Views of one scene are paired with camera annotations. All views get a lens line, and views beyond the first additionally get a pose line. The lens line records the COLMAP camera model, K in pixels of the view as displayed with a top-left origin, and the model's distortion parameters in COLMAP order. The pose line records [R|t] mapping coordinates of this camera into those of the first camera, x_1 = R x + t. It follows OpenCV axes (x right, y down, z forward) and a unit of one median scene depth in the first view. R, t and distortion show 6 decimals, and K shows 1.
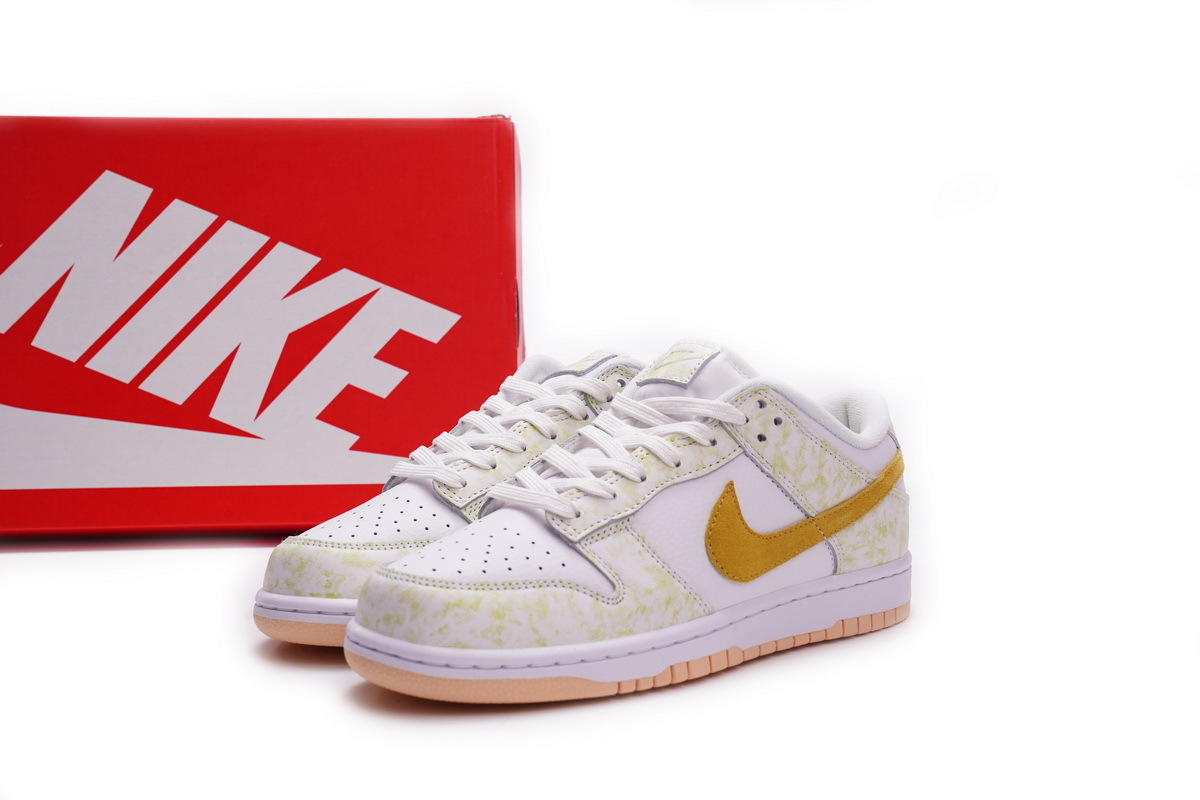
lens RADIAL K [[1718.3, 0, 597.1], [0, 1718.3, 400.5], [0, 0, 1]] dist [0.048128, 0.000000]
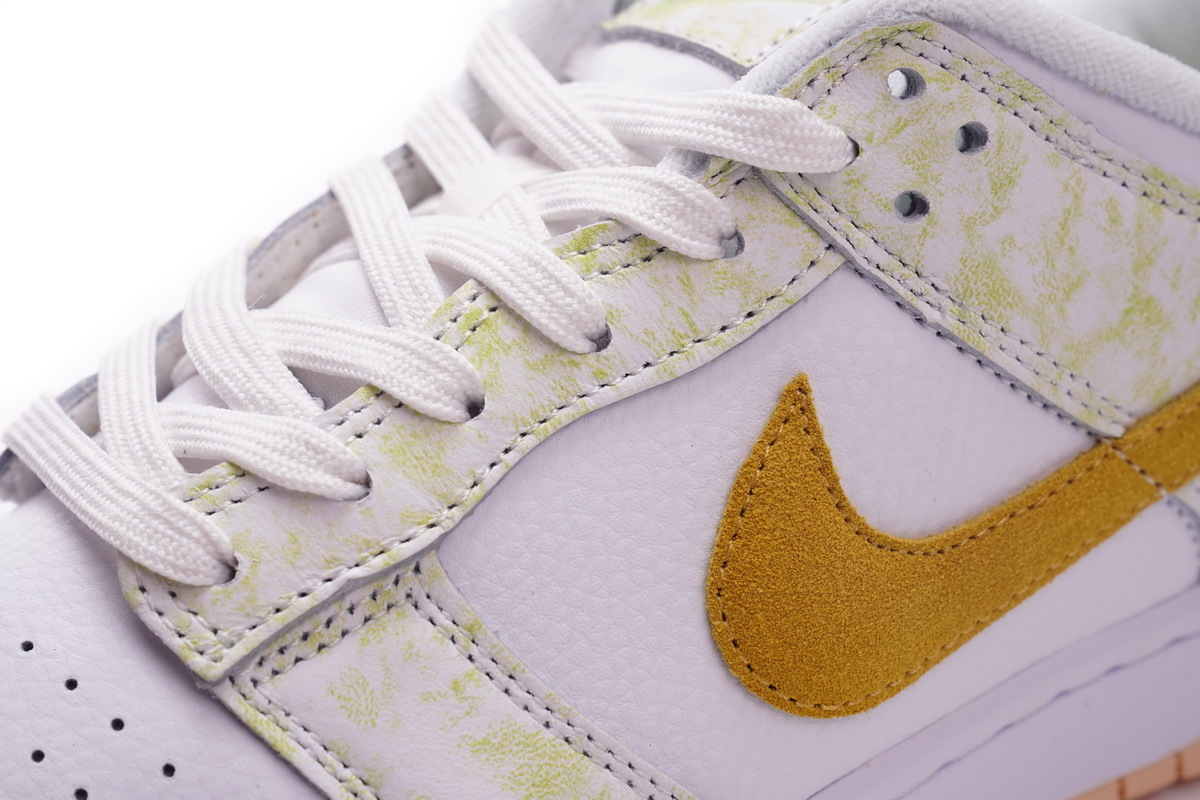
lens RADIAL K [[2368.8, 0, 610.5], [0, 2368.8, 399.8], [0, 0, 1]] dist [0.147456, 0.000000]
pose [[0.983019, -0.033598, -0.180404, 0.118606], [0.087088, 0.950749, 0.297477, -0.069596], [0.161525, -0.308136, 0.937530, 0.628634]]
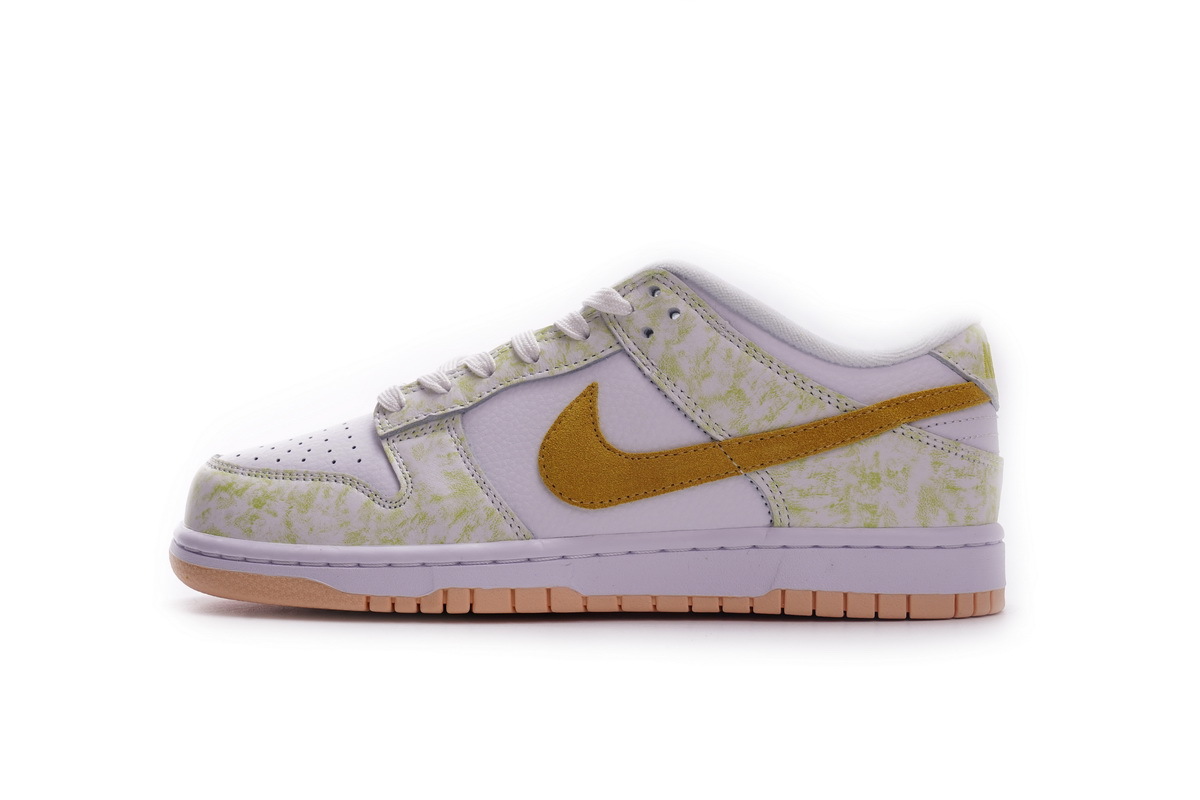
lens RADIAL K [[1724.5, 0, 594.5], [0, 1724.5, 400.5], [0, 0, 1]] dist [0.145622, 0.000000]
pose [[0.737212, 0.004146, -0.675649, 0.621720], [-0.078745, 0.993694, -0.079823, 0.119433], [0.671057, 0.112050, 0.732889, 0.417285]]
